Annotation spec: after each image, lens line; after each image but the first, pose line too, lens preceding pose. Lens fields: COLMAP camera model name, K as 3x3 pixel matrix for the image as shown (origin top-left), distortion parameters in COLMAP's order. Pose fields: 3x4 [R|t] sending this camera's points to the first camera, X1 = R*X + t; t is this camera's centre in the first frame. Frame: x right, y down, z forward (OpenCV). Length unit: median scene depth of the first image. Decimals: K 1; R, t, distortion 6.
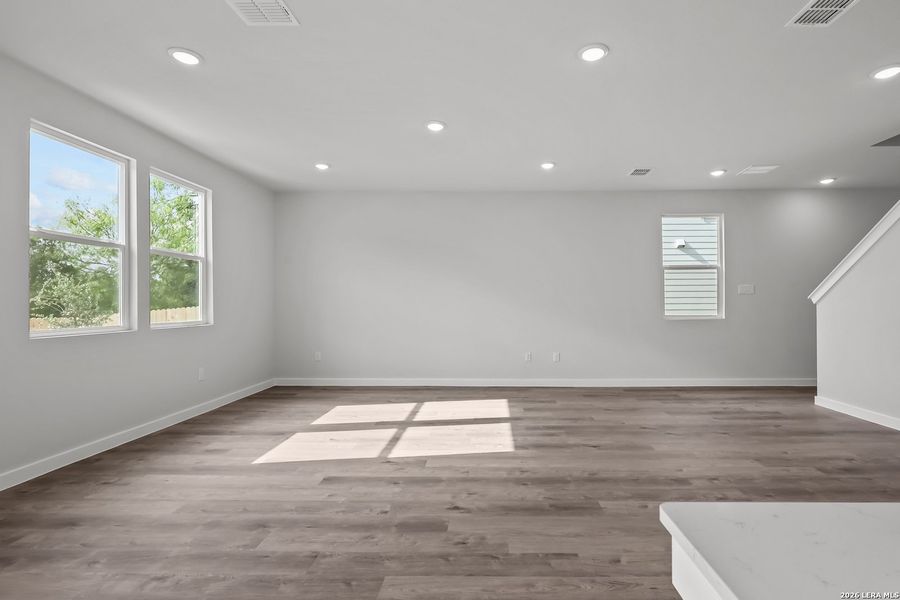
lens RADIAL K [[436.1, 0, 483.1], [0, 436.1, 299.6], [0, 0, 1]] dist [-0.012254, 0.000282]
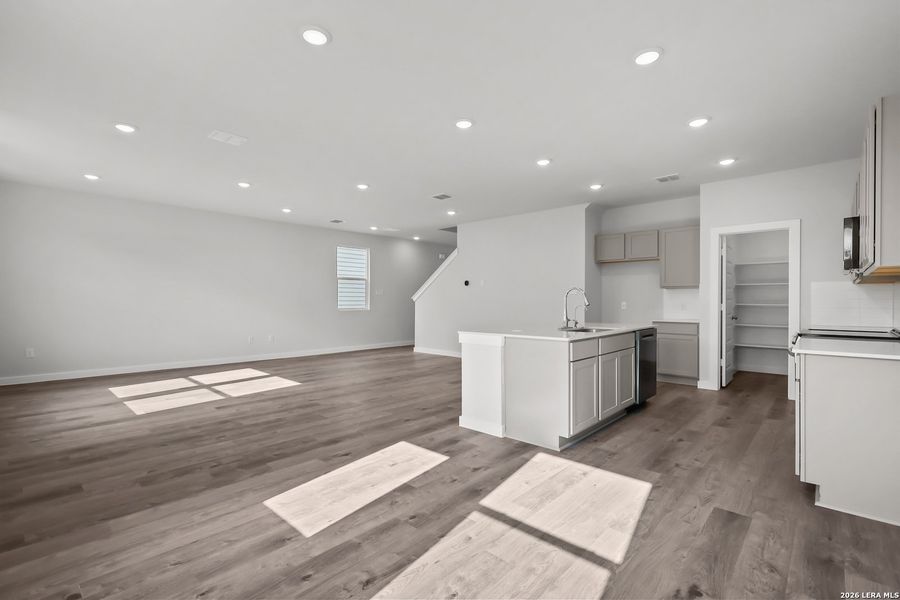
lens RADIAL K [[415.5, 0, 454.4], [0, 415.5, 301.5], [0, 0, 1]] dist [-0.001926, 0.000611]
pose [[0.656731, 0.005183, 0.754107, -0.714026], [-0.012250, 0.999918, 0.003796, 0.000176], [-0.754026, -0.011731, 0.656740, -0.509049]]
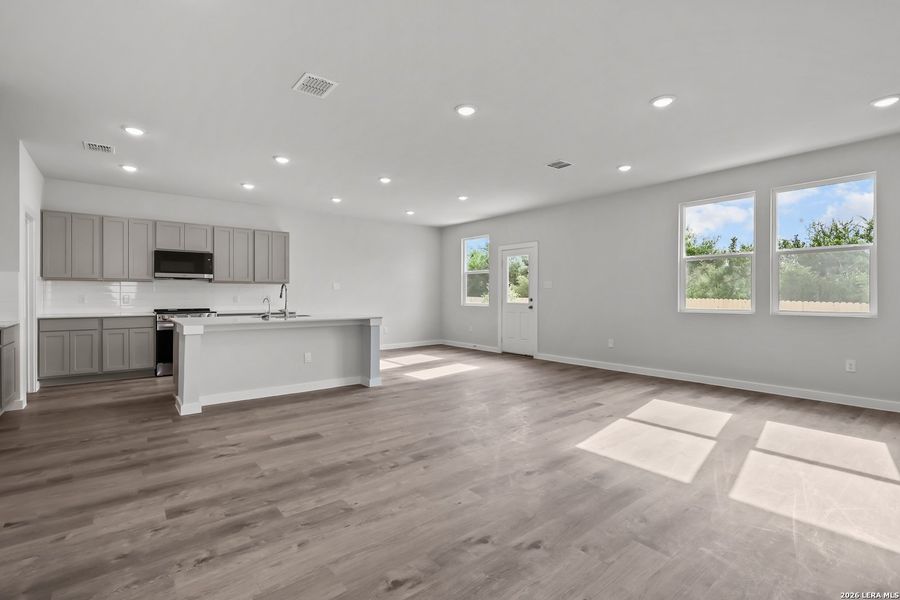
lens RADIAL K [[415.5, 0, 441.5], [0, 415.5, 297.1], [0, 0, 1]] dist [-0.001926, 0.000611]
pose [[-0.781332, 0.005841, -0.624088, 0.796316], [0.006120, 0.999980, 0.001697, 0.007481], [0.624086, -0.002494, -0.781352, 1.387100]]
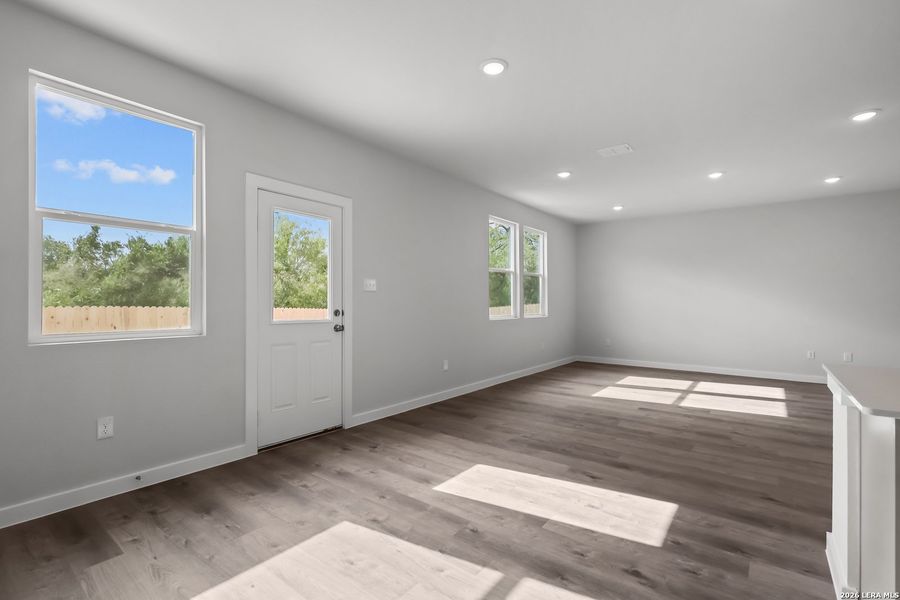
lens RADIAL K [[415.5, 0, 446.4], [0, 415.5, 301.8], [0, 0, 1]] dist [-0.001926, 0.000611]
pose [[0.799963, 0.003215, -0.600041, -0.000710], [-0.000938, 0.999991, 0.004107, -0.003755], [0.600049, -0.002722, 0.799959, -0.553533]]
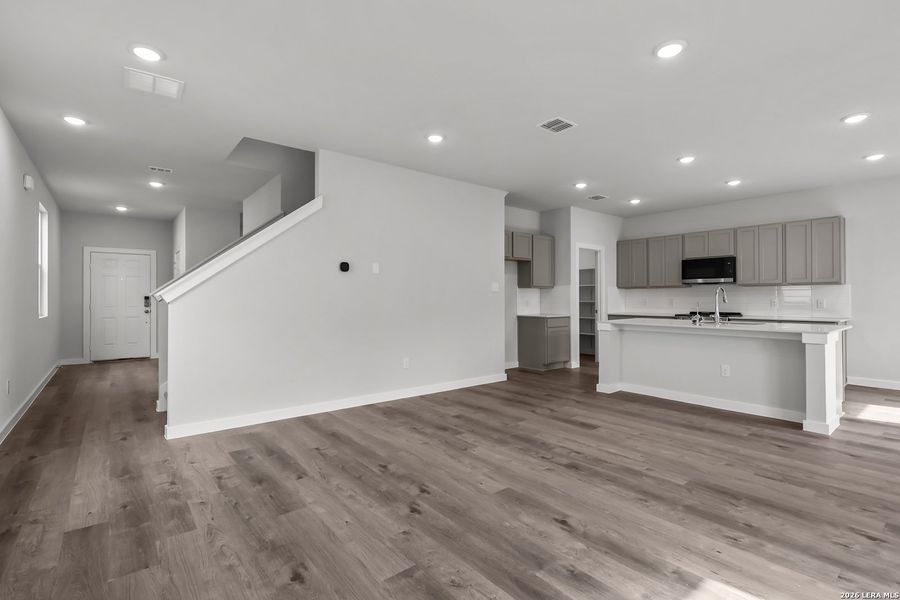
lens RADIAL K [[415.5, 0, 451.7], [0, 415.5, 299.7], [0, 0, 1]] dist [-0.001926, 0.000611]
pose [[-0.641403, 0.004414, 0.767191, -0.104513], [-0.000631, 0.999980, -0.006281, 0.010058], [-0.767204, -0.004513, -0.641388, 1.407978]]
